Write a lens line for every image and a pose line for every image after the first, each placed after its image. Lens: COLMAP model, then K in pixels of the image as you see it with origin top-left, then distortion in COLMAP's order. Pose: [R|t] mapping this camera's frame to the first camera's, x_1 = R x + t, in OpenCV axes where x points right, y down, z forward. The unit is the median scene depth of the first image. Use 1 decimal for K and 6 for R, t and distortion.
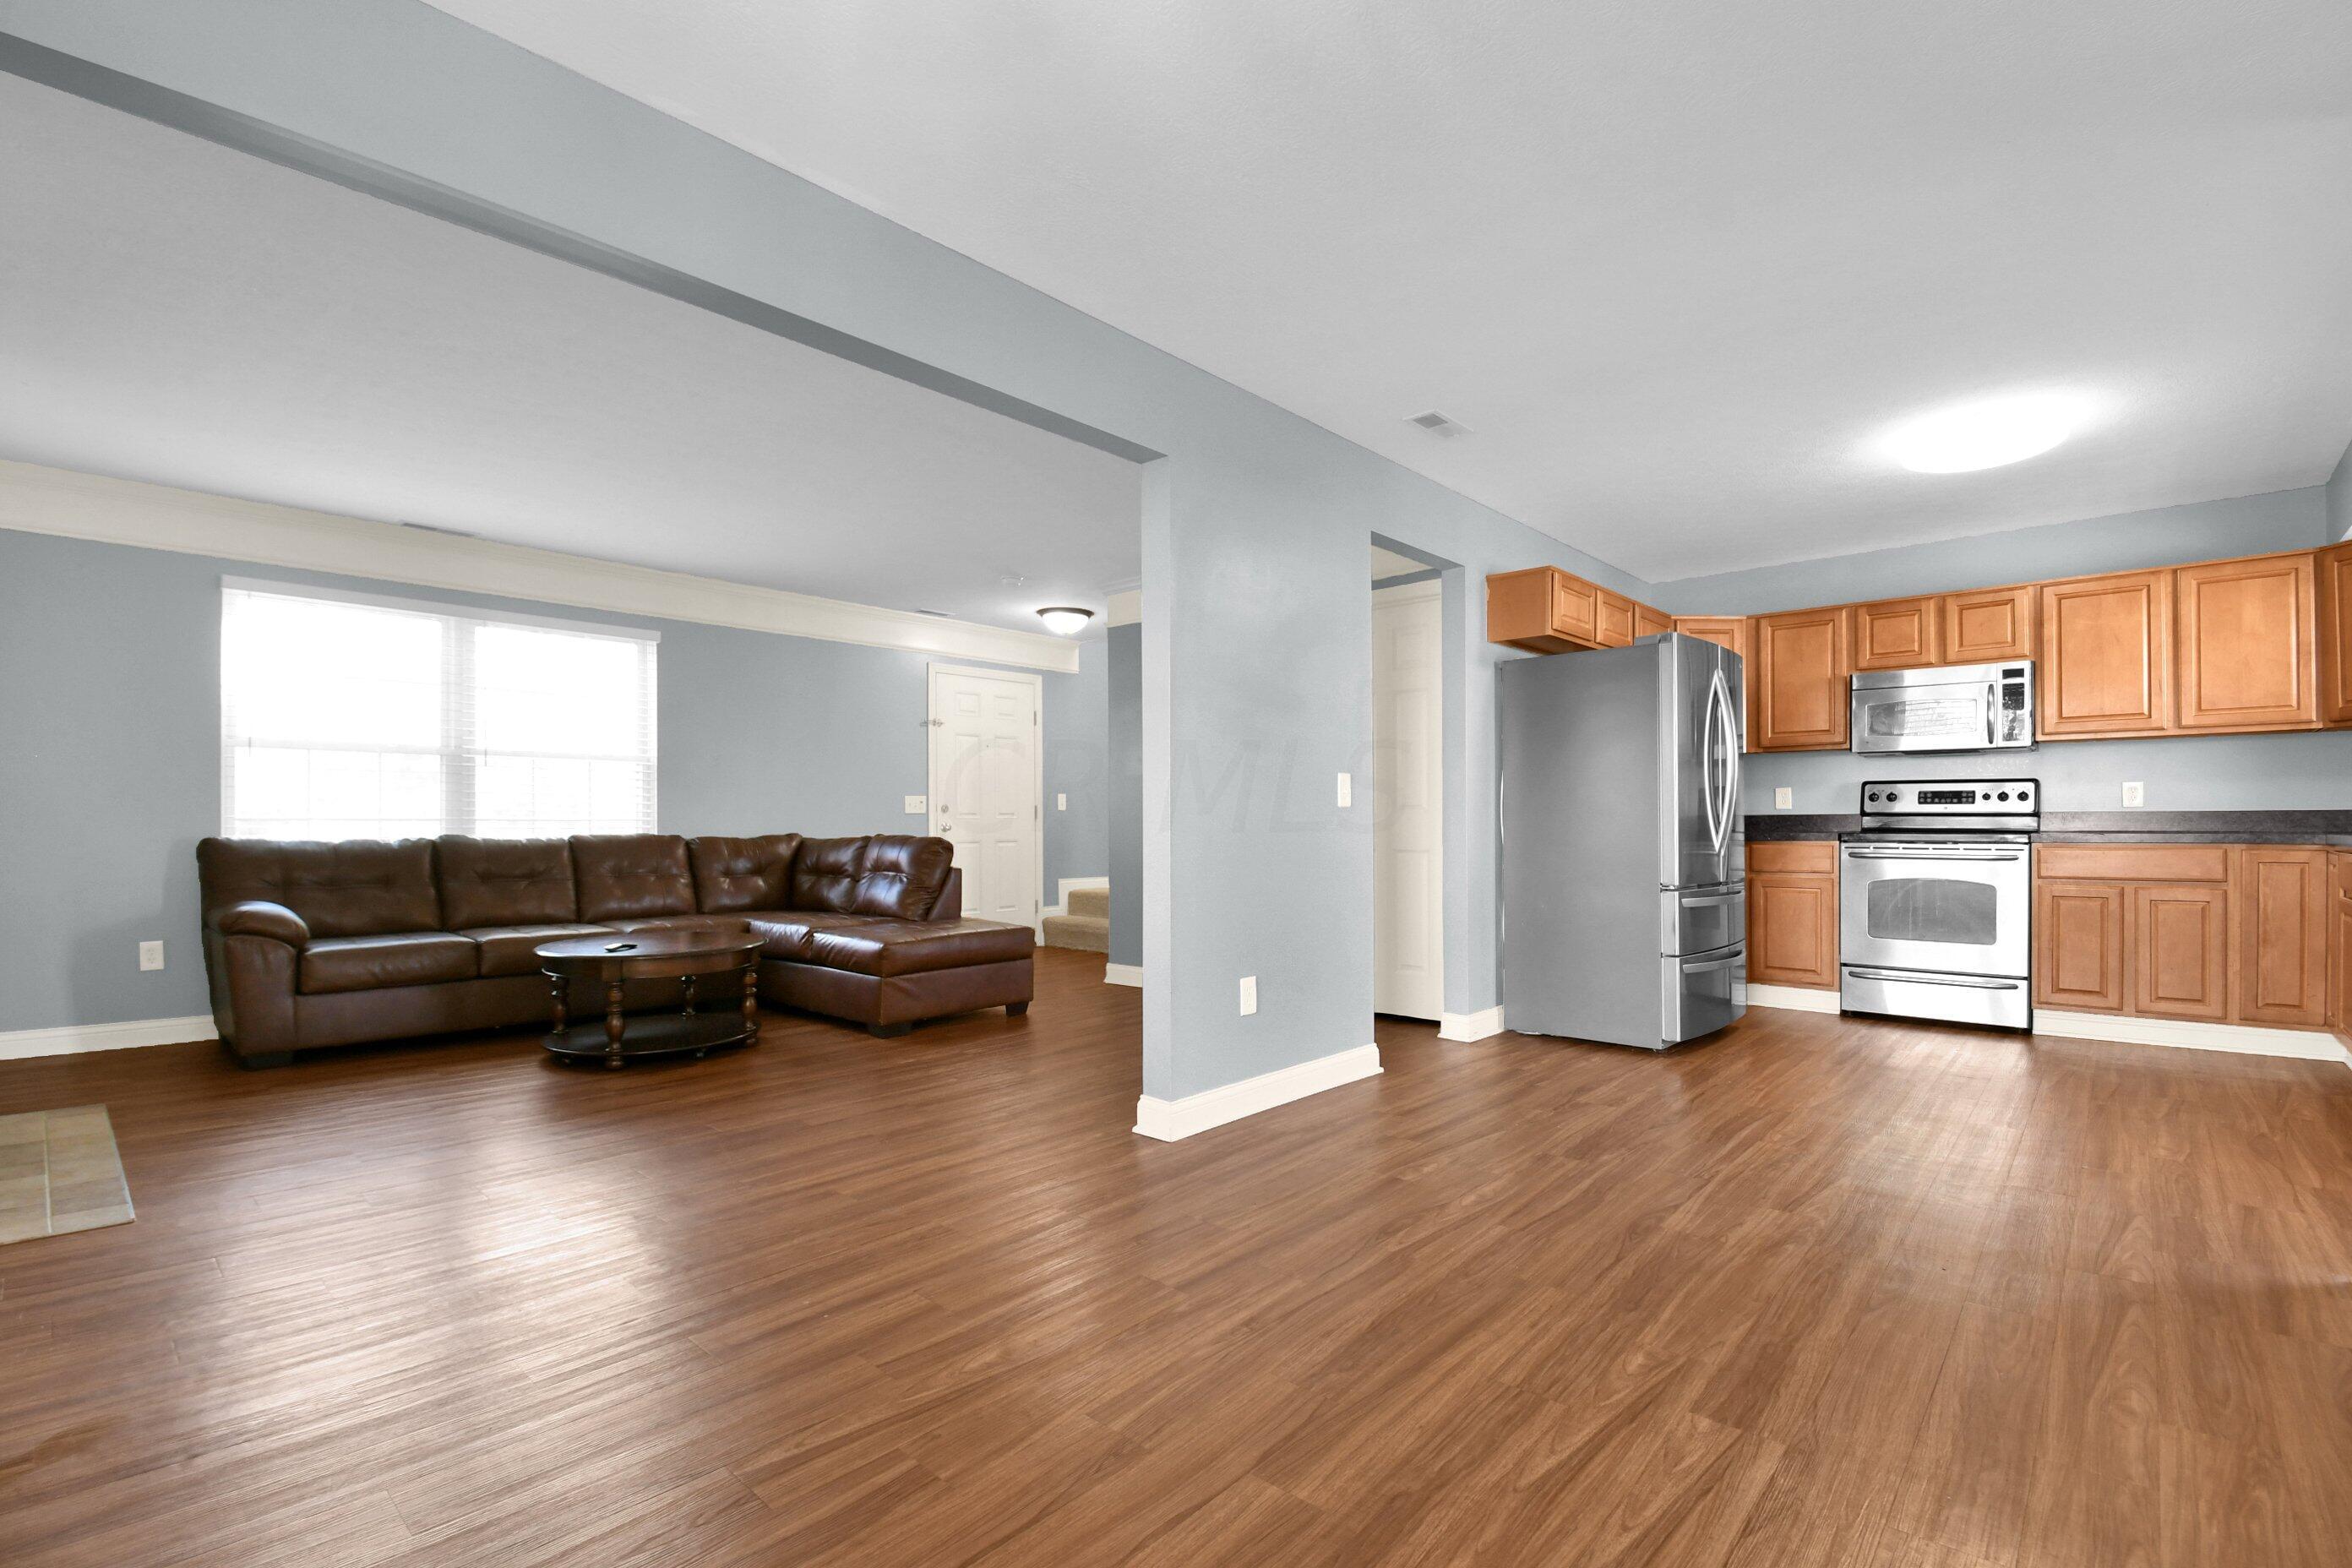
lens RADIAL K [[1079.9, 0, 1175.7], [0, 1079.9, 787.7], [0, 0, 1]] dist [0.001317, -0.000104]
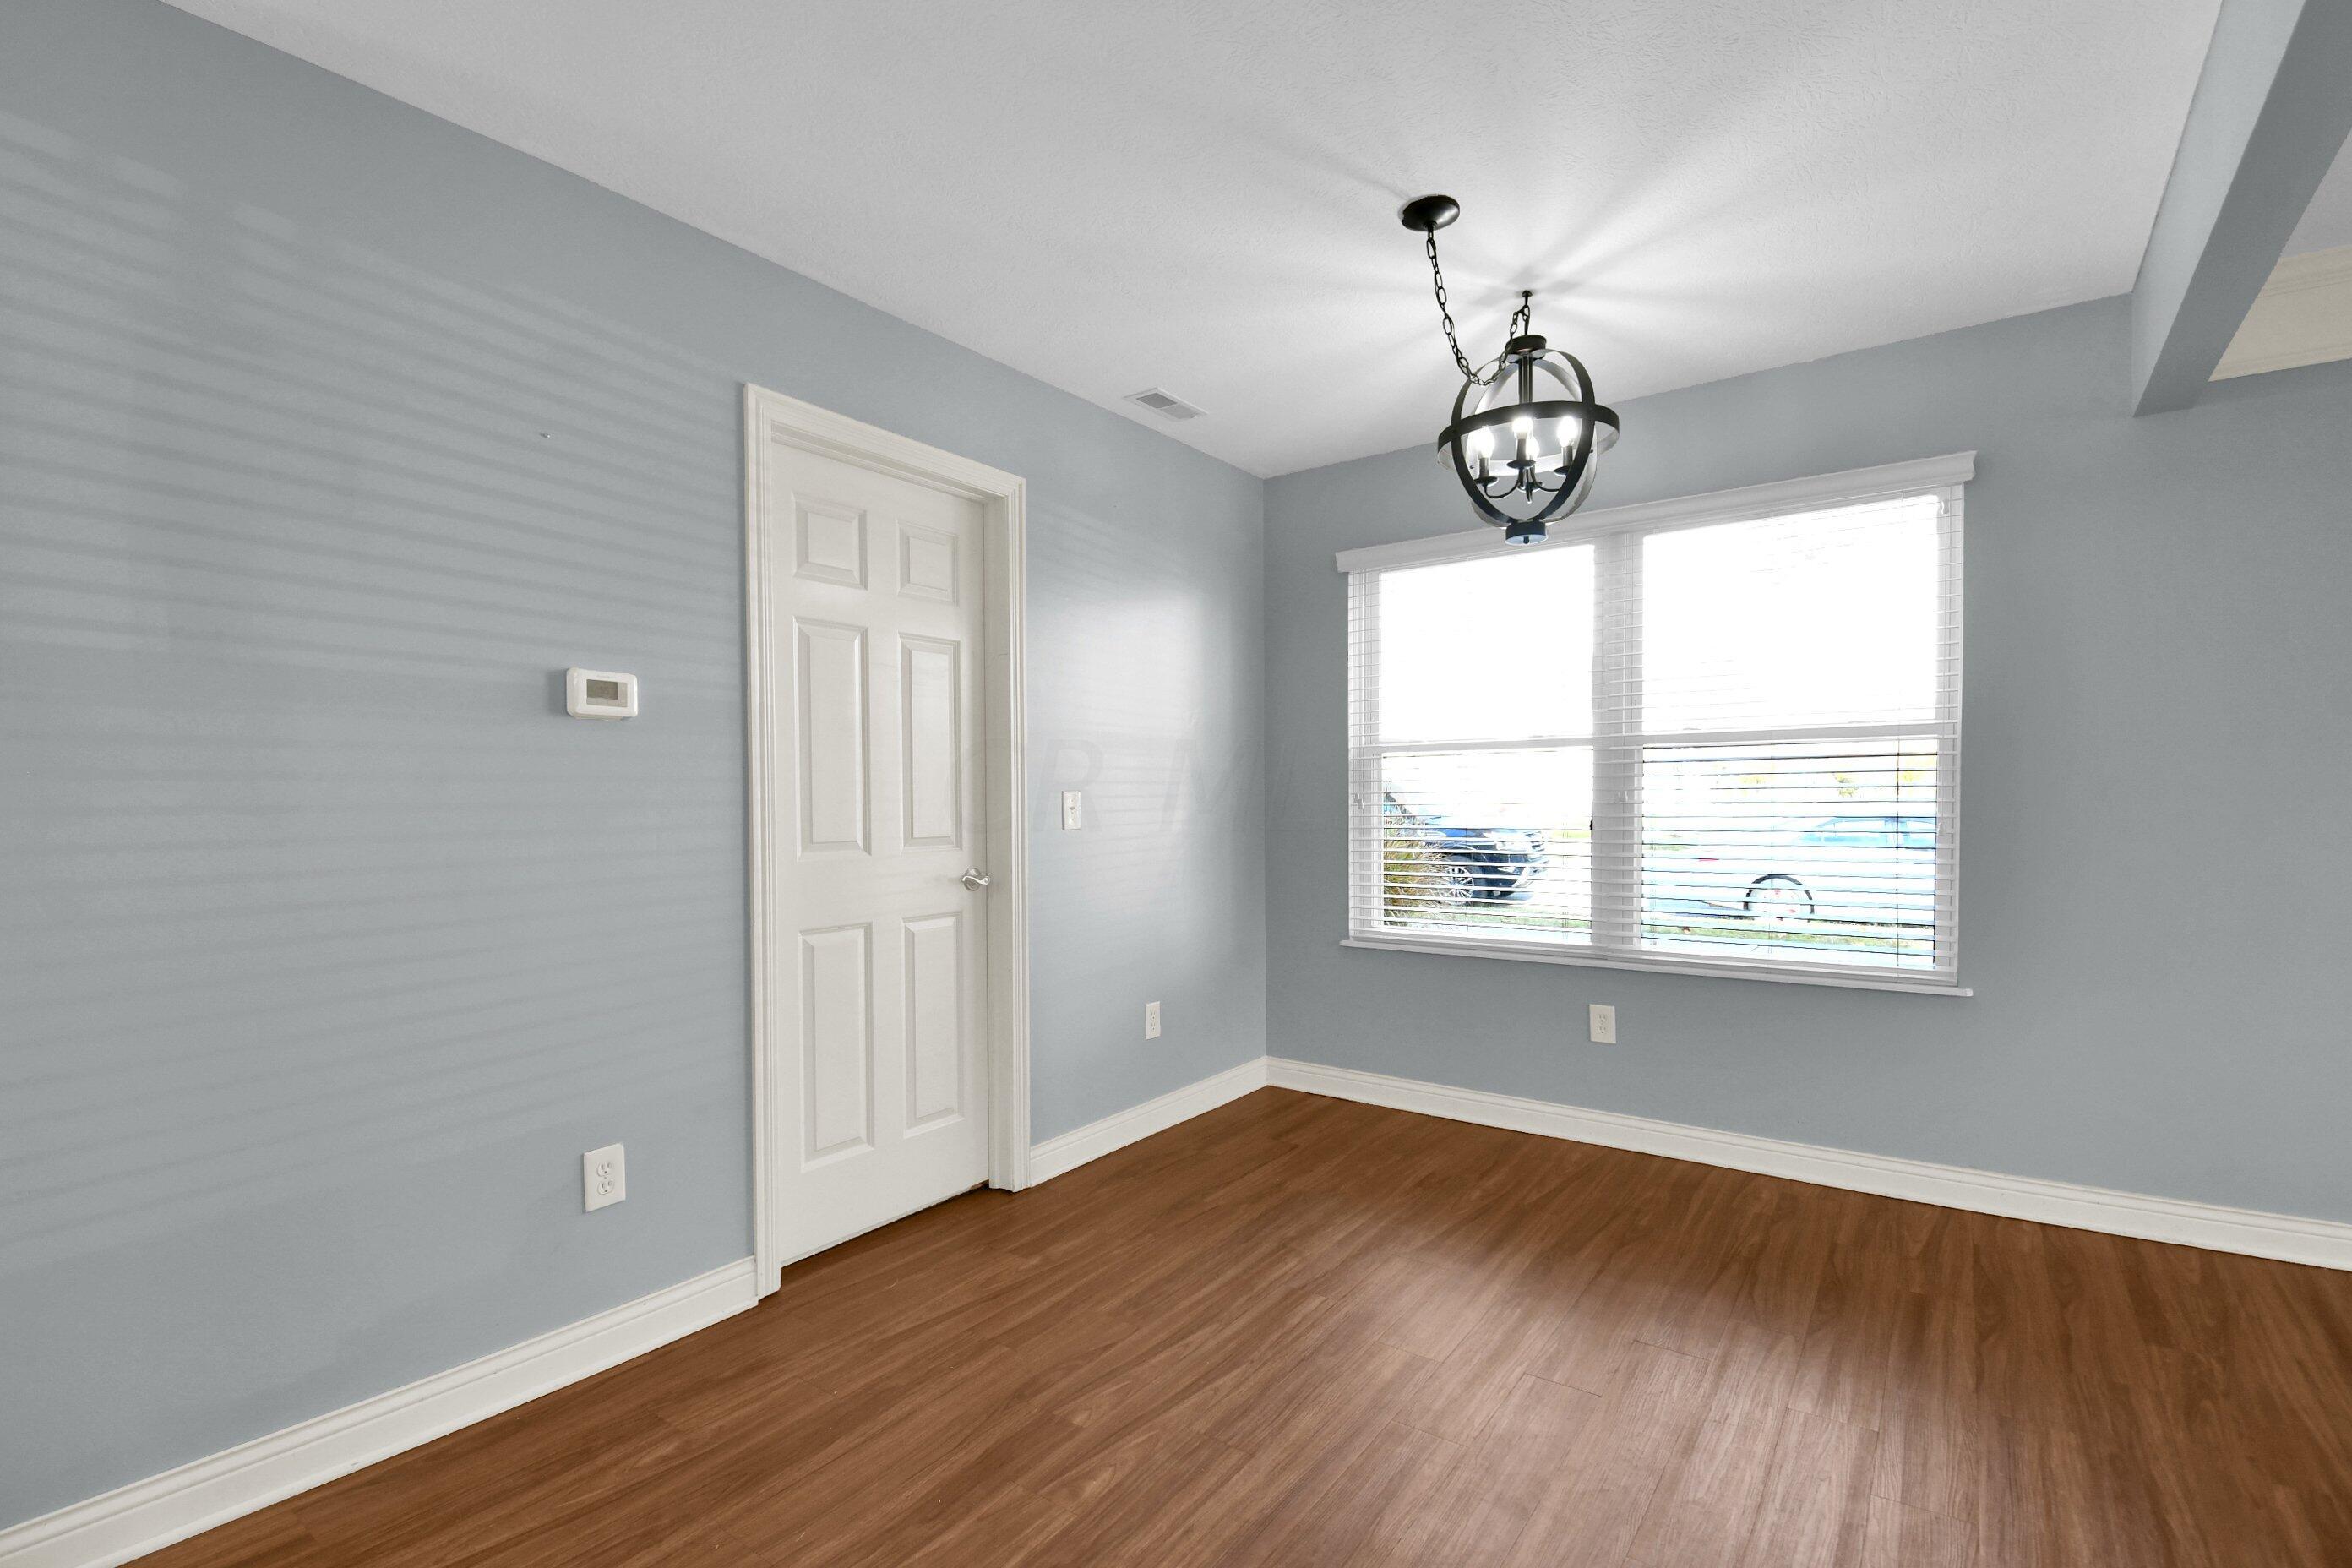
lens RADIAL K [[1079.9, 0, 1171.9], [0, 1079.9, 789.4], [0, 0, 1]] dist [0.001317, -0.000104]
pose [[-0.995045, 0.003661, -0.099356, 0.498123], [0.004923, 0.999910, -0.012465, -0.069791], [0.099302, -0.012893, -0.994974, 2.151962]]
